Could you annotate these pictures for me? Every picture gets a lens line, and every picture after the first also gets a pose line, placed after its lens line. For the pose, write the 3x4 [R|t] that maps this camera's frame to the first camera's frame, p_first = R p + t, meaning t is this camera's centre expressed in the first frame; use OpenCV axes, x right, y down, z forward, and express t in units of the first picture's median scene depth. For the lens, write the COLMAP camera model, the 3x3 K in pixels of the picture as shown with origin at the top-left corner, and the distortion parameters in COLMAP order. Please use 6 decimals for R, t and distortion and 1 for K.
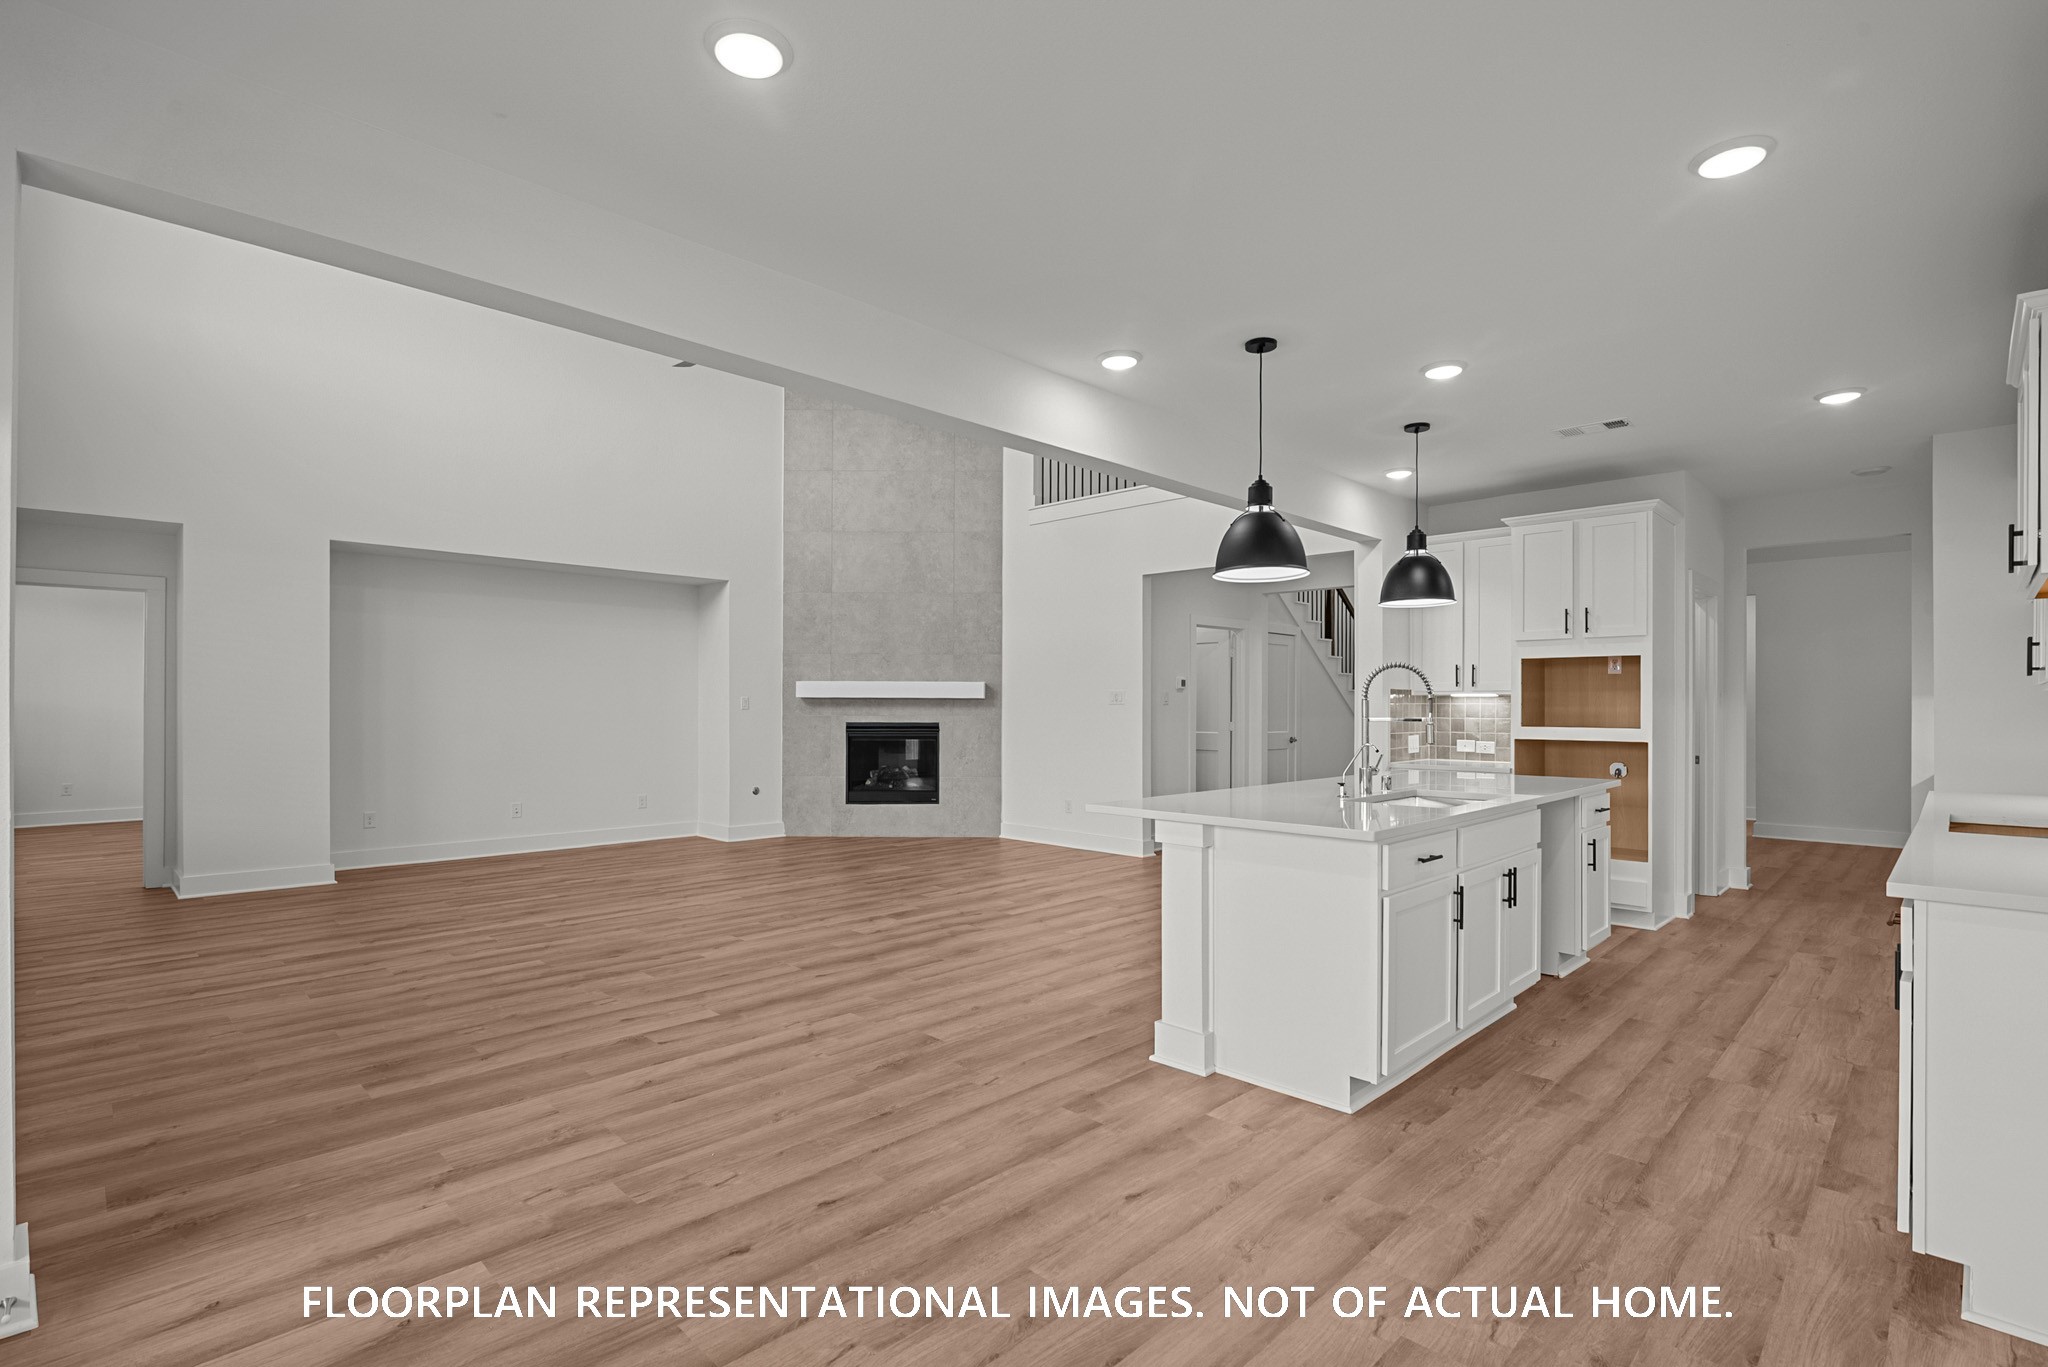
lens RADIAL K [[955.9, 0, 1025.3], [0, 955.9, 695.6], [0, 0, 1]] dist [-0.001432, 0.000264]
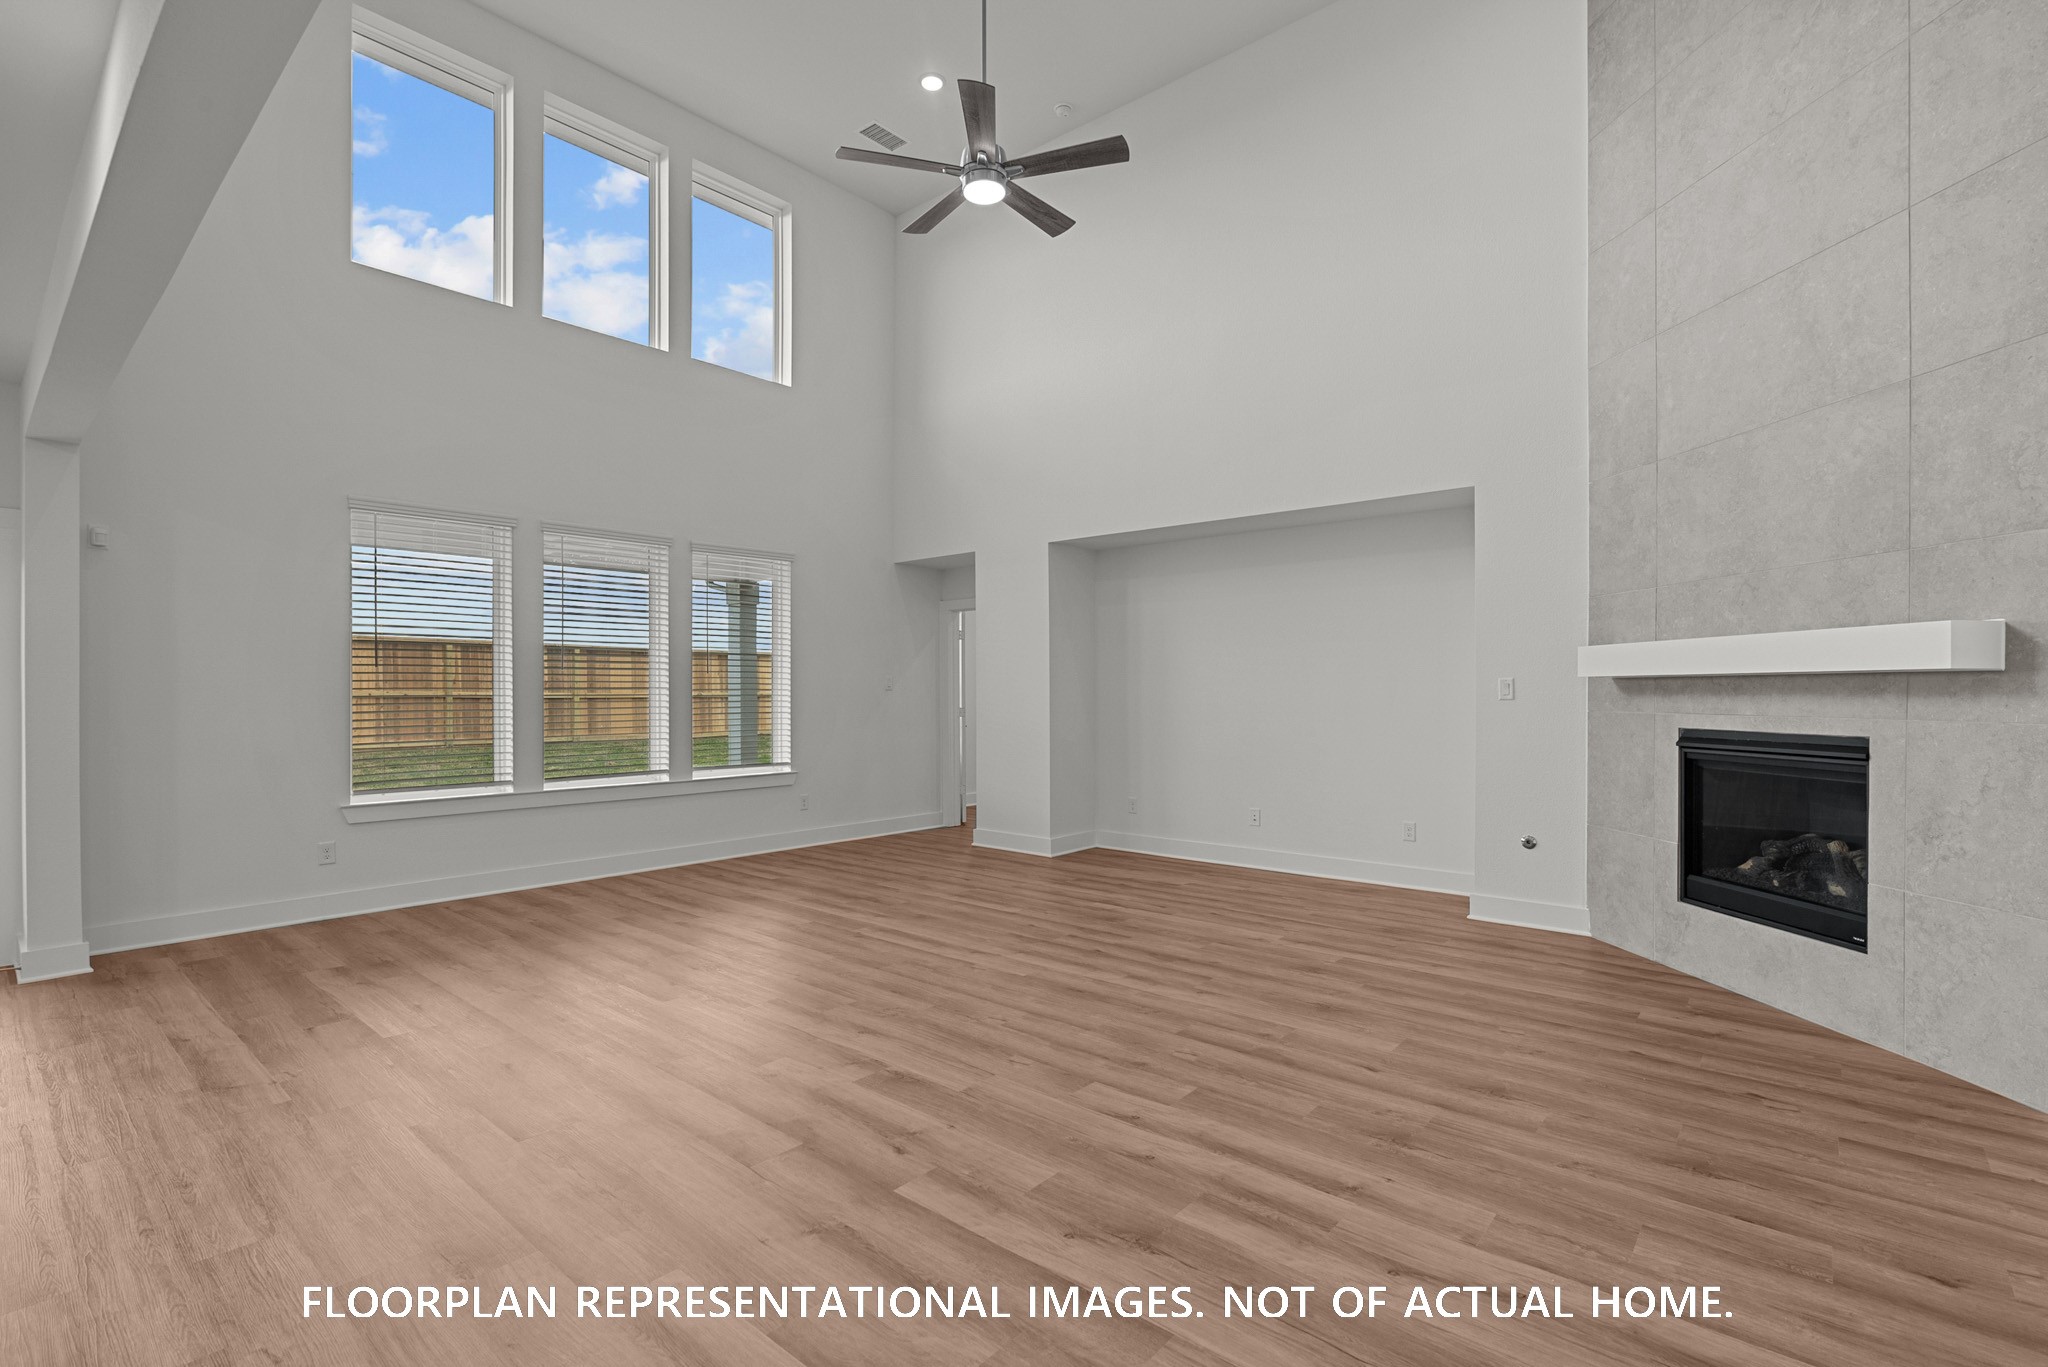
lens RADIAL K [[955.9, 0, 1019.4], [0, 955.9, 688.5], [0, 0, 1]] dist [-0.001432, 0.000264]
pose [[0.065781, -0.007941, -0.997802, 0.261900], [0.013433, 0.999885, -0.007072, 0.007445], [0.997744, -0.012938, 0.065880, 0.645344]]
